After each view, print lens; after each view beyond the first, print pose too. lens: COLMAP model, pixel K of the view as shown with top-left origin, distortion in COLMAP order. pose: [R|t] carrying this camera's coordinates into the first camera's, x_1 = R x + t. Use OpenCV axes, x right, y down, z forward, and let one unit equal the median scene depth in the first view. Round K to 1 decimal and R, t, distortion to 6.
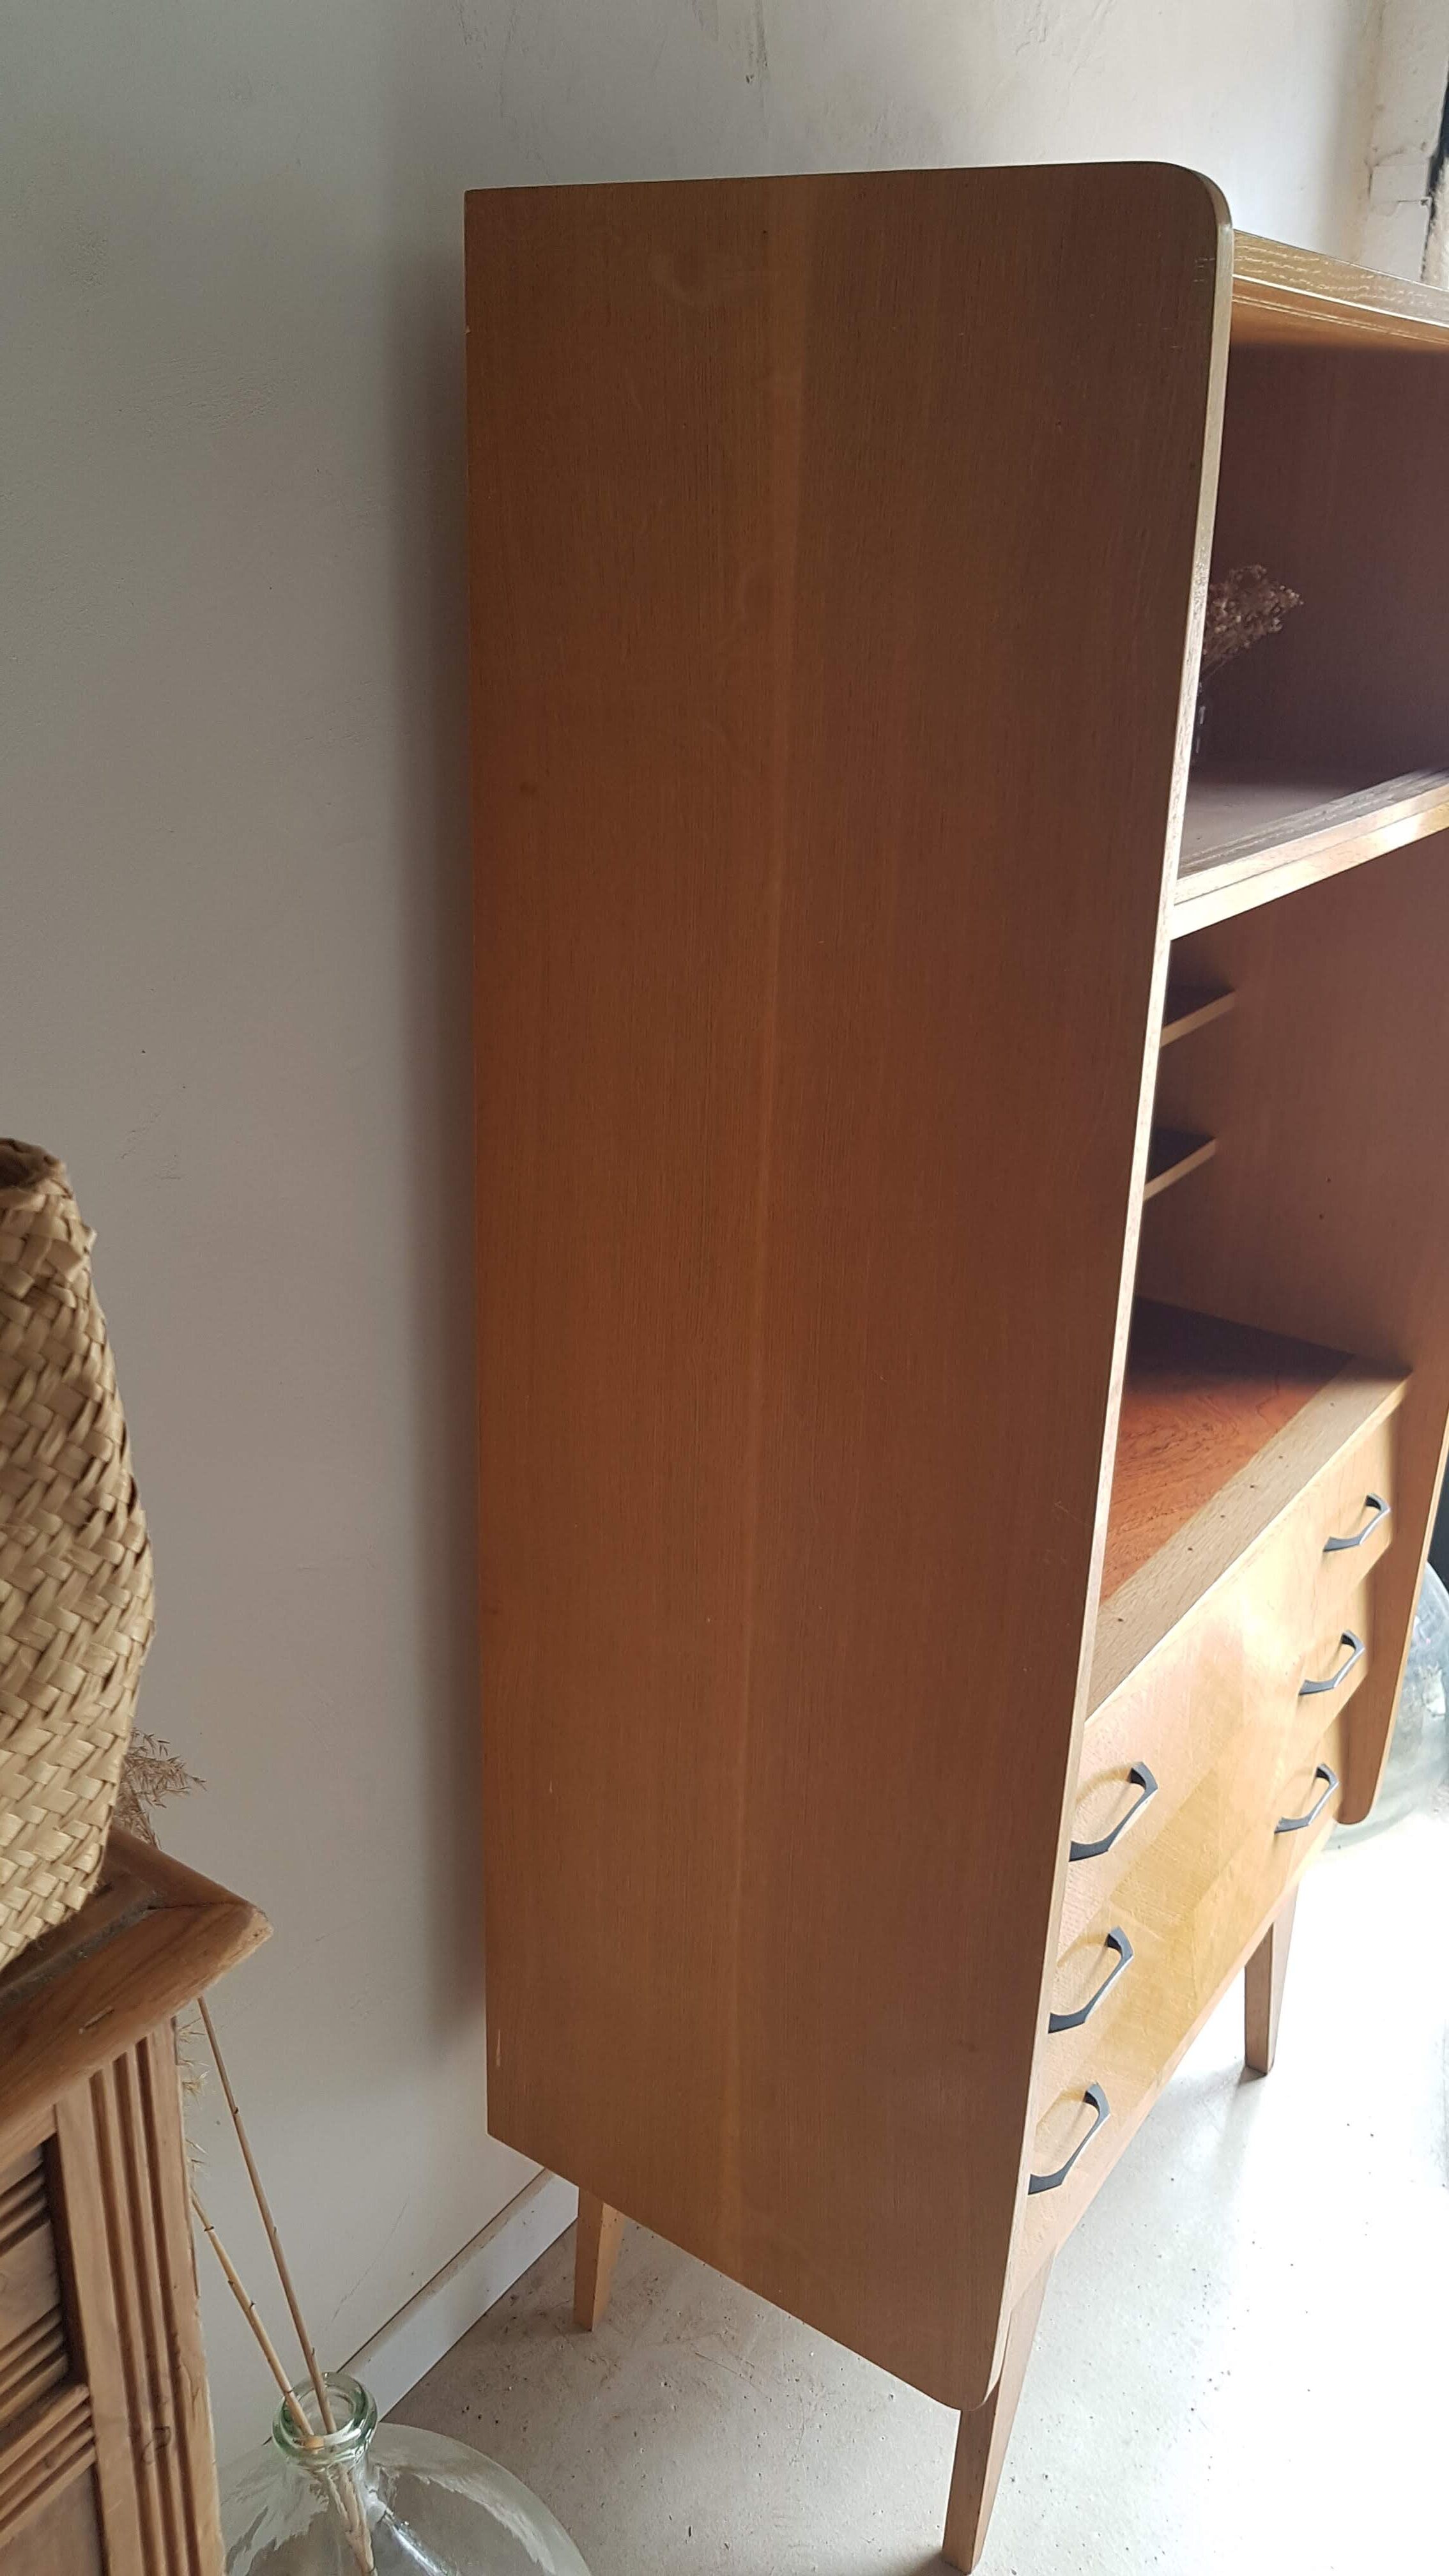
lens RADIAL K [[2064.3, 0, 717.2], [0, 2064.3, 1231.8], [0, 0, 1]] dist [-0.005209, -0.010792]
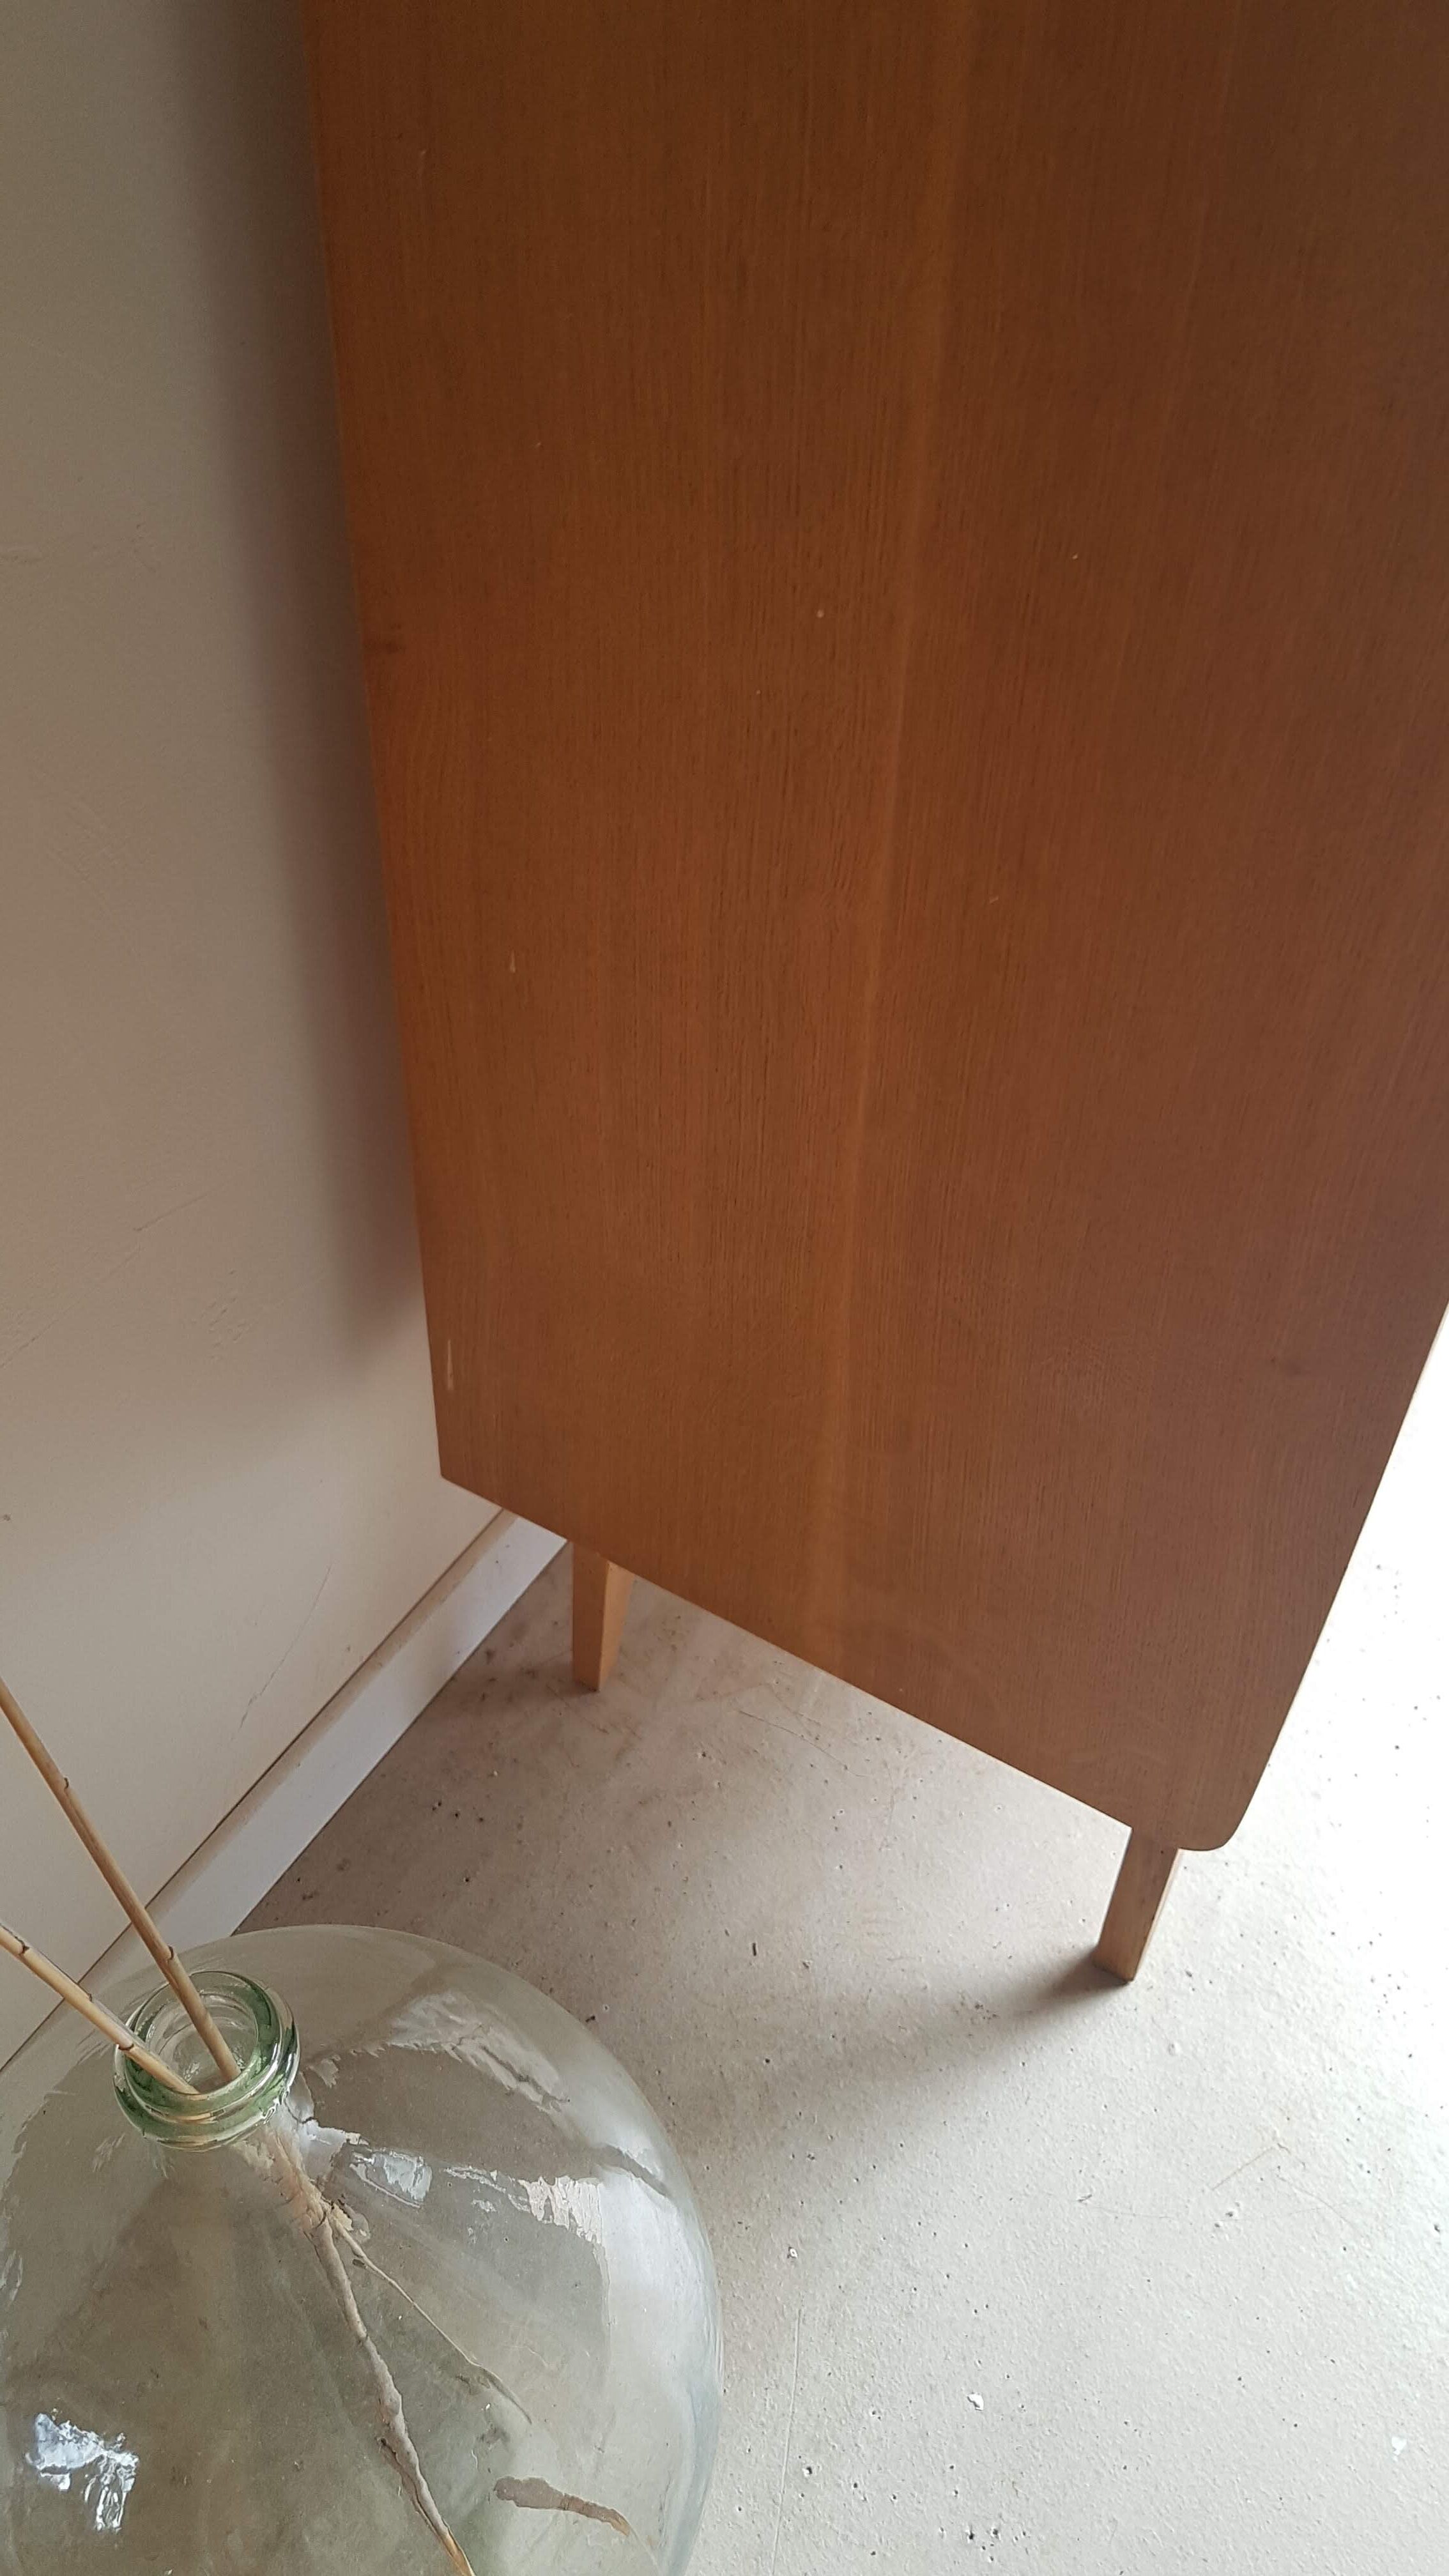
lens RADIAL K [[2064.3, 0, 717.2], [0, 2064.3, 1231.8], [0, 0, 1]] dist [-0.005209, -0.010792]
pose [[0.998270, -0.040676, 0.042455, -0.045073], [0.022547, 0.931712, 0.362499, 0.116305], [-0.054301, -0.360914, 0.931017, 0.382262]]
